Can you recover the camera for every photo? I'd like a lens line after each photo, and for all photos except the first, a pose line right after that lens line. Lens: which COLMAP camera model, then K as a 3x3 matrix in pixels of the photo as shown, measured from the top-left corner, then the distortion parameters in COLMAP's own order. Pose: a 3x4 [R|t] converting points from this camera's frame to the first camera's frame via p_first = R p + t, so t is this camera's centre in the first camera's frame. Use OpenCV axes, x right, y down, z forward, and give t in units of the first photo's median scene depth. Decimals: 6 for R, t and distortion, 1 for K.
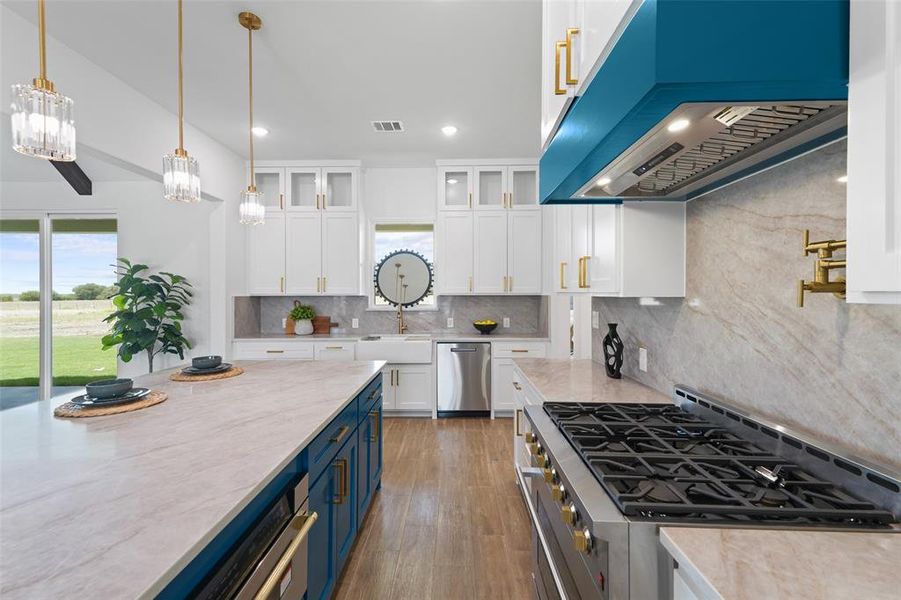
lens RADIAL K [[402.8, 0, 439.9], [0, 402.8, 302.2], [0, 0, 1]] dist [0.018938, 0.000251]
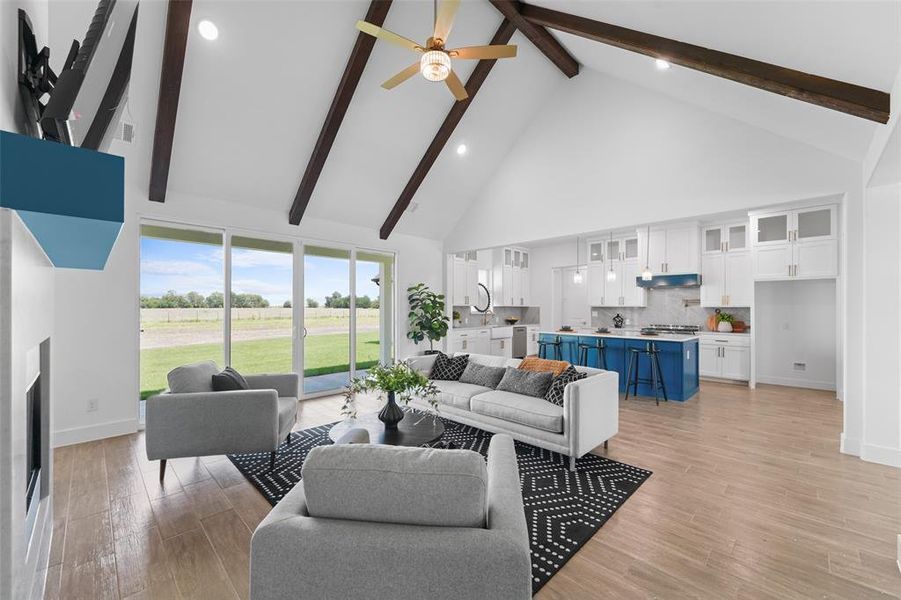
lens RADIAL K [[360.8, 0, 445.5], [0, 360.8, 302.1], [0, 0, 1]] dist [0.005946, -0.001043]
pose [[0.683515, 0.015798, 0.729766, -1.513400], [0.010211, 0.999461, -0.031200, 0.015218], [-0.729865, 0.028777, 0.682985, -0.070489]]
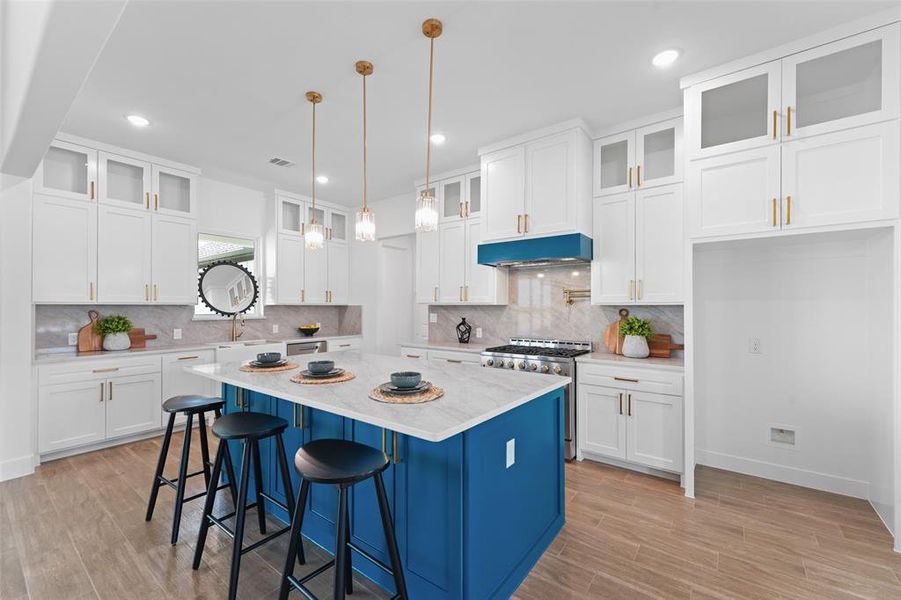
lens RADIAL K [[360.8, 0, 452.0], [0, 360.8, 303.3], [0, 0, 1]] dist [0.005946, -0.001043]
pose [[0.575773, 0.010780, 0.817539, -0.534055], [0.015525, 0.999589, -0.024114, 0.010483], [-0.817462, 0.026576, 0.575369, -0.012033]]
